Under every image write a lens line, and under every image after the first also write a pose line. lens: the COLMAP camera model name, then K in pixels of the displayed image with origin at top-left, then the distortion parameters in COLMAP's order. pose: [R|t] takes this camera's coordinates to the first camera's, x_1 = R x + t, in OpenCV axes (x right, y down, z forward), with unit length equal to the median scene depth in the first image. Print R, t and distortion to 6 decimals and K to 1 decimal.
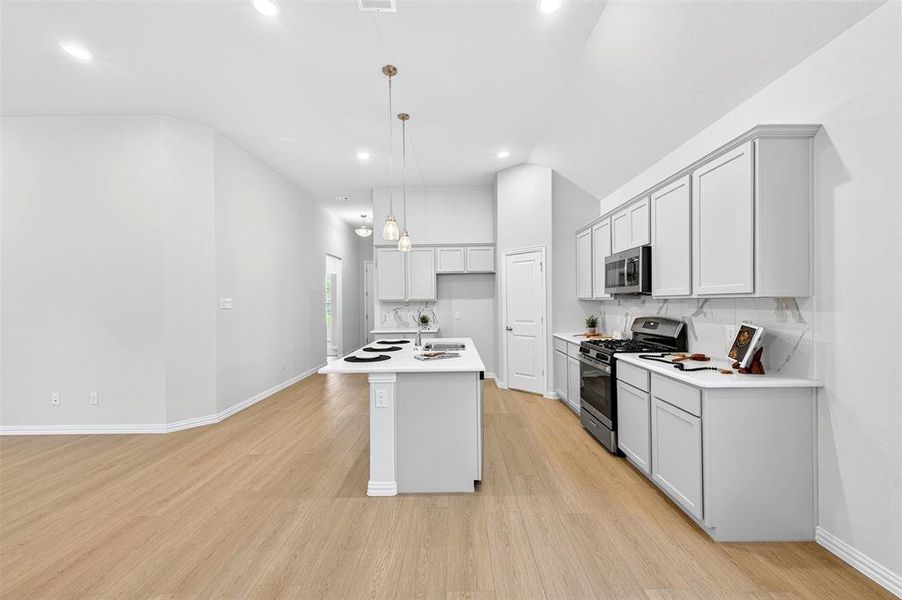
lens RADIAL K [[356.1, 0, 455.2], [0, 356.1, 301.4], [0, 0, 1]] dist [0.010022, -0.003720]
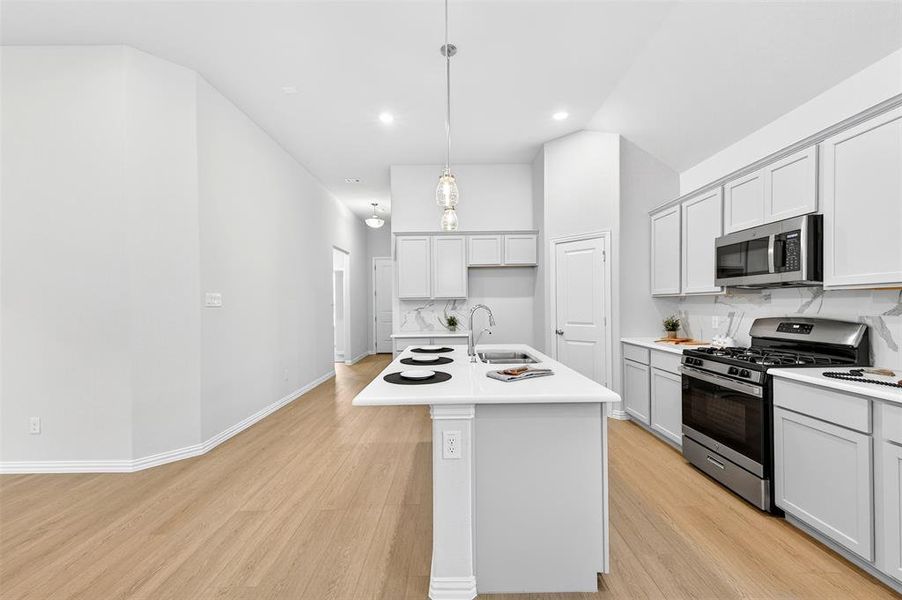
lens RADIAL K [[356.1, 0, 455.5], [0, 356.1, 306.3], [0, 0, 1]] dist [0.010022, -0.003720]
pose [[0.999980, 0.001092, 0.006206, -0.135929], [-0.001130, 0.999981, 0.005990, 0.016842], [-0.006199, -0.005997, 0.999963, 0.247632]]
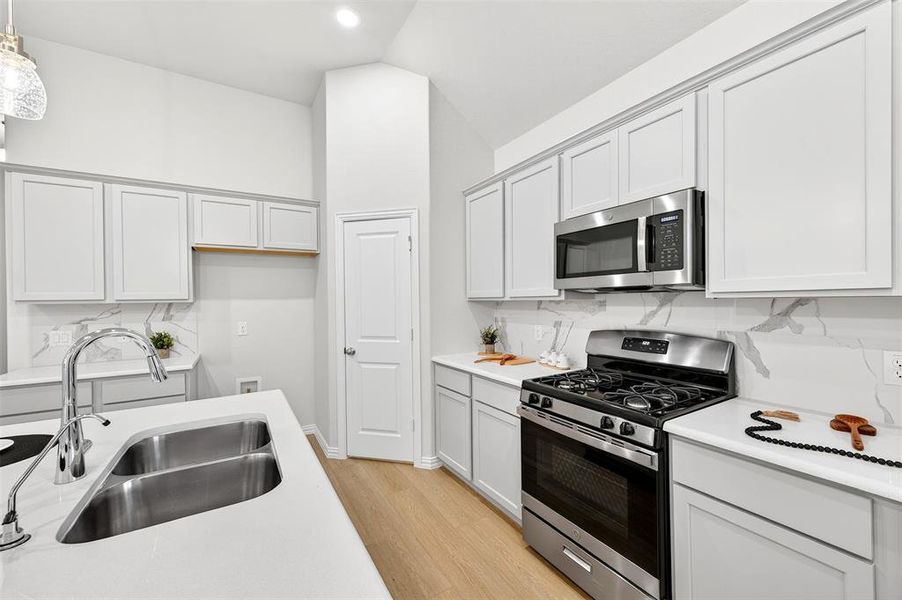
lens RADIAL K [[356.1, 0, 454.3], [0, 356.1, 301.5], [0, 0, 1]] dist [0.010022, -0.003720]
pose [[0.854291, 0.001517, 0.519793, -0.000530], [0.000580, 0.999992, -0.003872, -0.000578], [-0.519795, 0.003609, 0.854283, 0.612656]]
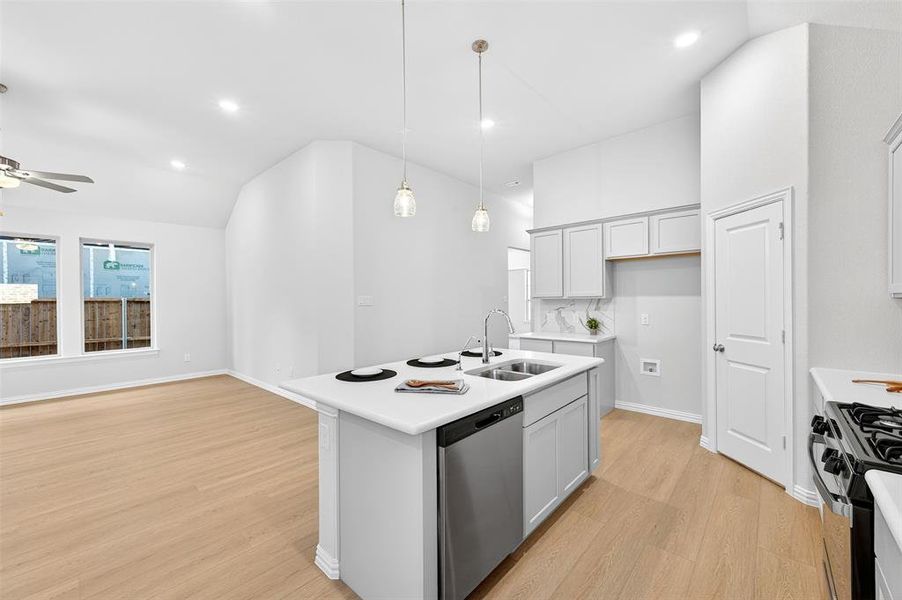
lens RADIAL K [[356.1, 0, 456.0], [0, 356.1, 301.5], [0, 0, 1]] dist [0.010022, -0.003720]
pose [[0.748002, 0.008461, -0.663642, 0.308029], [-0.000262, 0.999922, 0.012453, -0.006089], [0.663696, -0.009141, 0.747946, 0.421667]]
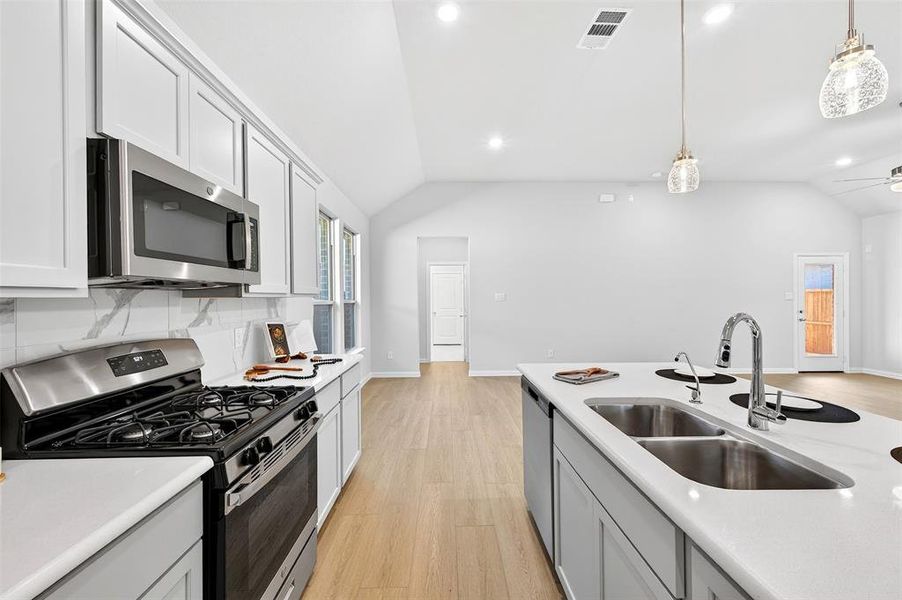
lens RADIAL K [[356.1, 0, 452.6], [0, 356.1, 297.2], [0, 0, 1]] dist [0.010022, -0.003720]
pose [[-0.999670, 0.017188, -0.019068, 0.179328], [0.017190, 0.999852, 0.000086, -0.000901], [0.019067, -0.000242, -0.999818, 1.284406]]
